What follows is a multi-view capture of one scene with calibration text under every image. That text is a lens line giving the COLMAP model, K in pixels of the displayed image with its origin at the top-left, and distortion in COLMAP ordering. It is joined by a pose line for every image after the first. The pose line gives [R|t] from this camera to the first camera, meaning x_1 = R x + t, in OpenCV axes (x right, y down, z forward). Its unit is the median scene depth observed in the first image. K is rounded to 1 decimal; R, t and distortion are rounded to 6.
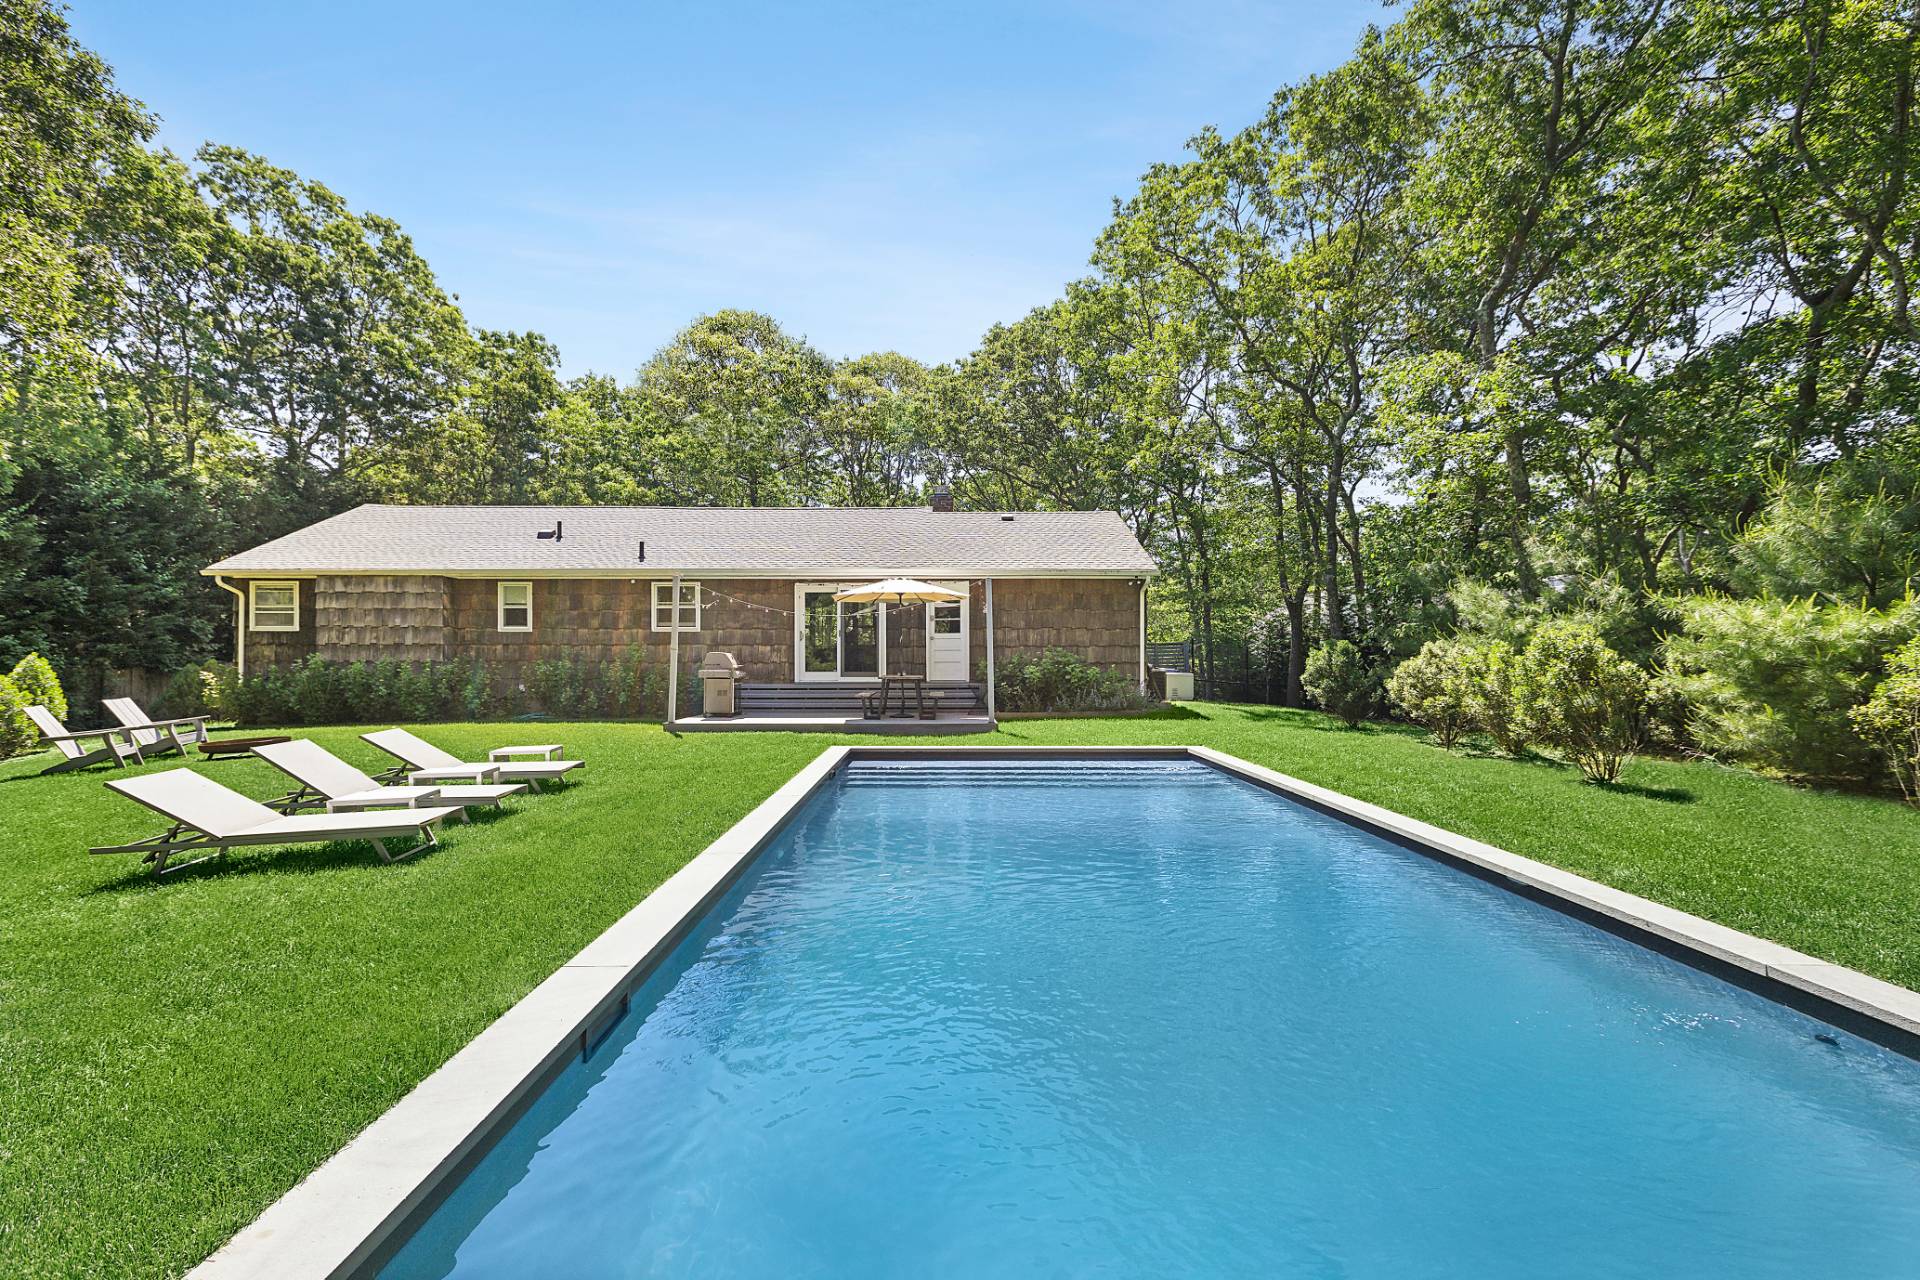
lens RADIAL K [[877.9, 0, 959.0], [0, 877.9, 686.0], [0, 0, 1]] dist [-0.000562, -0.000270]
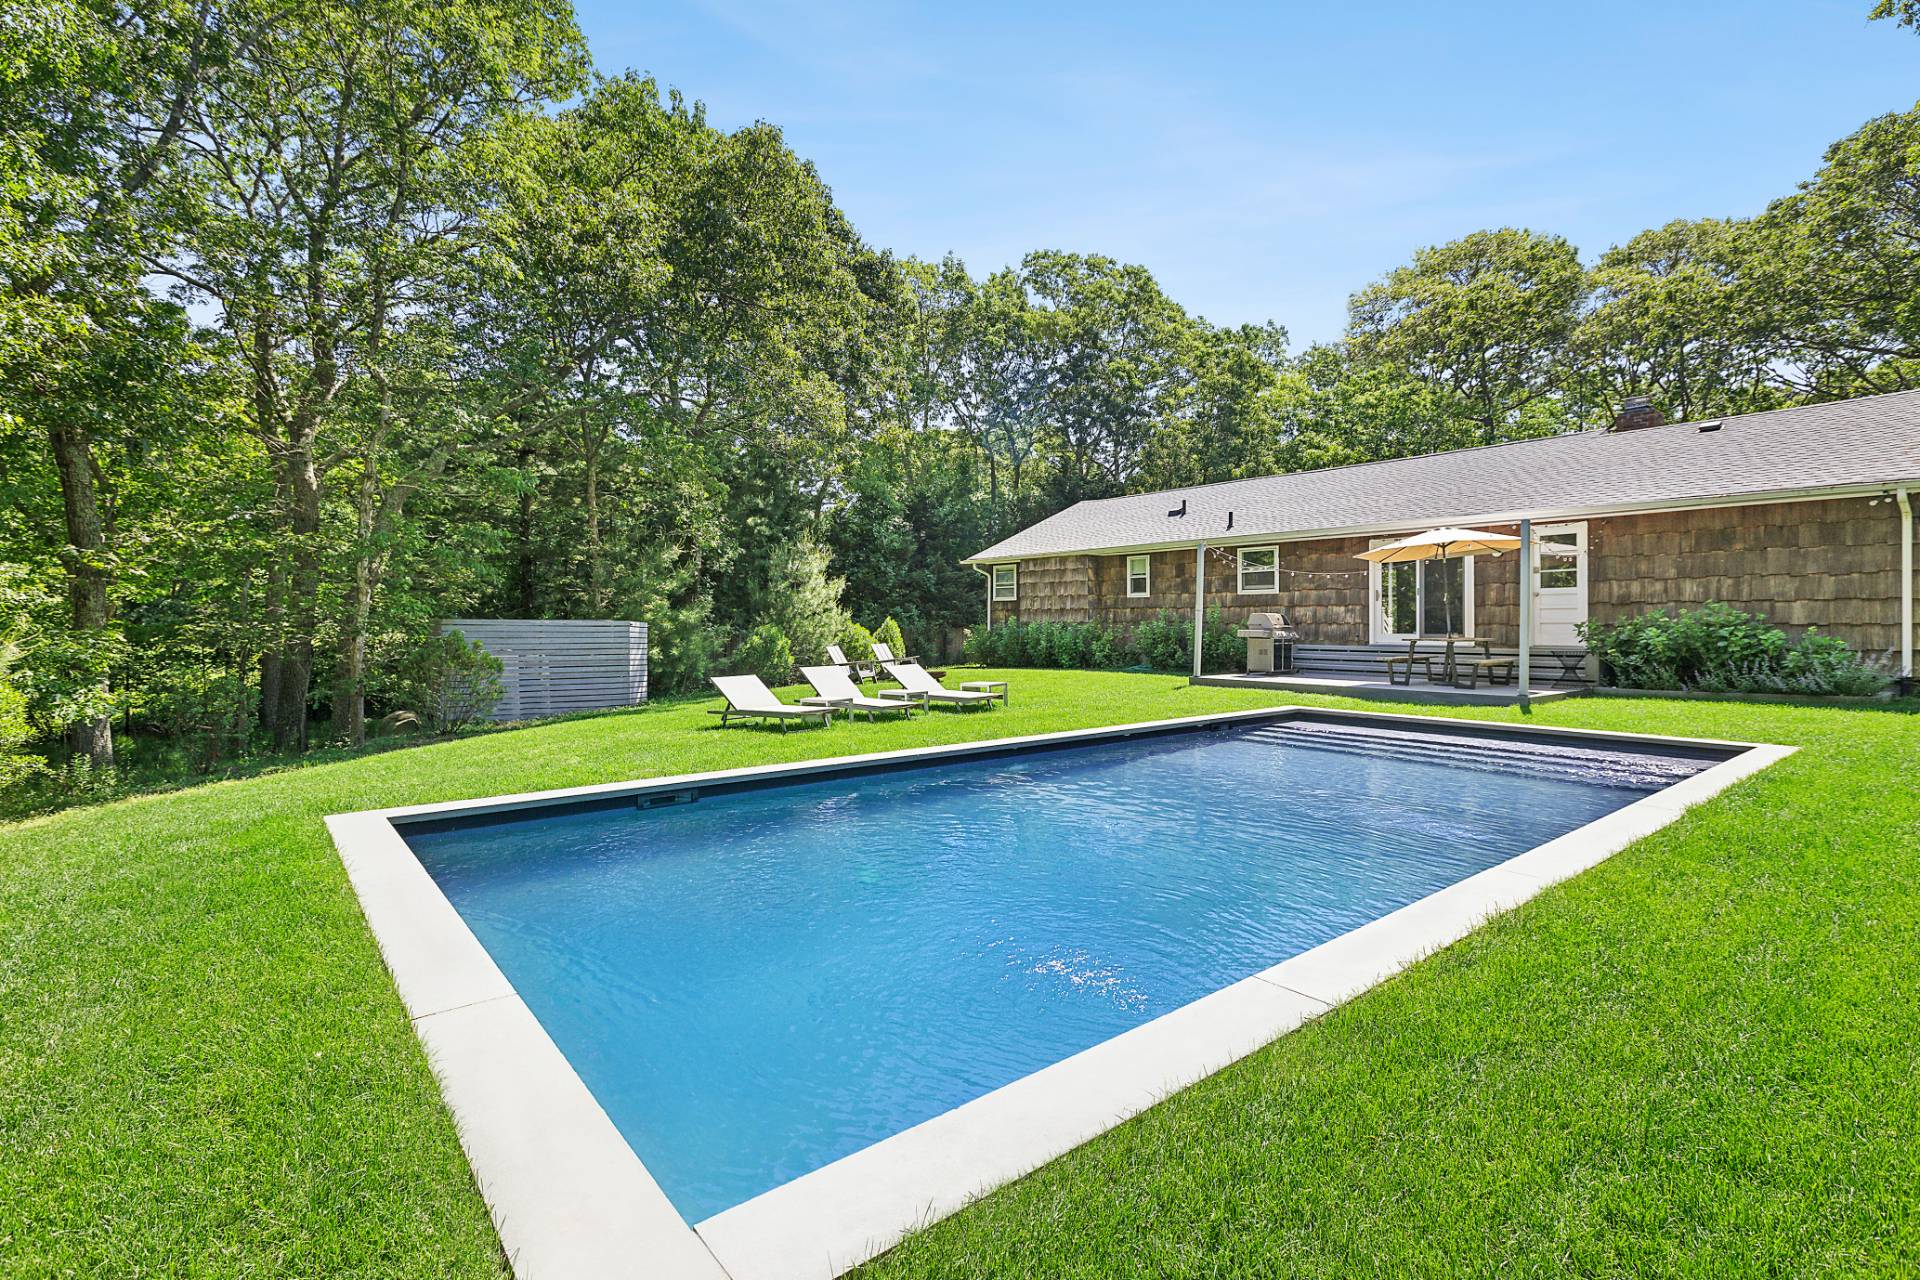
lens RADIAL K [[921.9, 0, 972.4], [0, 921.9, 640.9], [0, 0, 1]] dist [-0.001355, -0.000258]
pose [[0.608127, 0.015841, -0.793681, 0.330962], [-0.025653, 0.999671, 0.000297, 0.002653], [0.793425, 0.020179, 0.608334, 0.053553]]
